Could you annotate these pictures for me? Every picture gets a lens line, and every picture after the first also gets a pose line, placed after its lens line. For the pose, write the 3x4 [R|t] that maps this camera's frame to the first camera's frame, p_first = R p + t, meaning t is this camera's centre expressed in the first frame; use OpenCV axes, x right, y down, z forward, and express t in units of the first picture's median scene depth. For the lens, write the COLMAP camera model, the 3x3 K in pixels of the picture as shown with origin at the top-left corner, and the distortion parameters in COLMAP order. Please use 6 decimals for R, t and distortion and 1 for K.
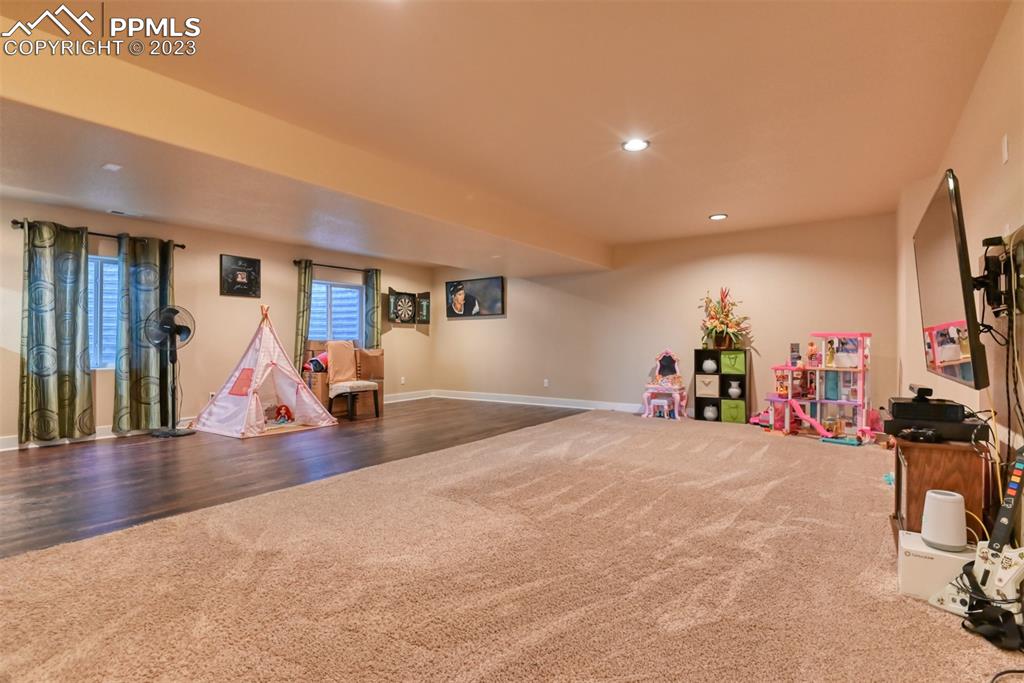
lens RADIAL K [[501.3, 0, 512.1], [0, 501.3, 342.4], [0, 0, 1]] dist [-0.021461, -0.003494]
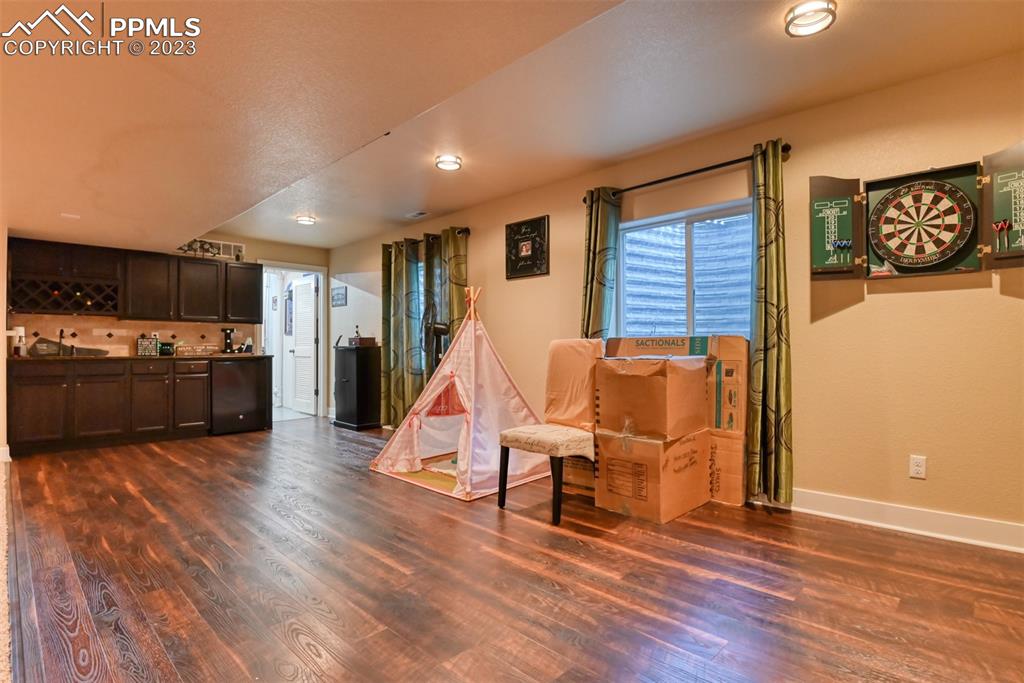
lens RADIAL K [[501.3, 0, 512.1], [0, 501.3, 345.2], [0, 0, 1]] dist [-0.021461, -0.003494]
pose [[-0.151986, -0.000530, -0.988383, 0.144051], [0.004451, 0.999989, -0.001221, 0.003648], [0.988373, -0.004585, -0.151982, 1.028167]]
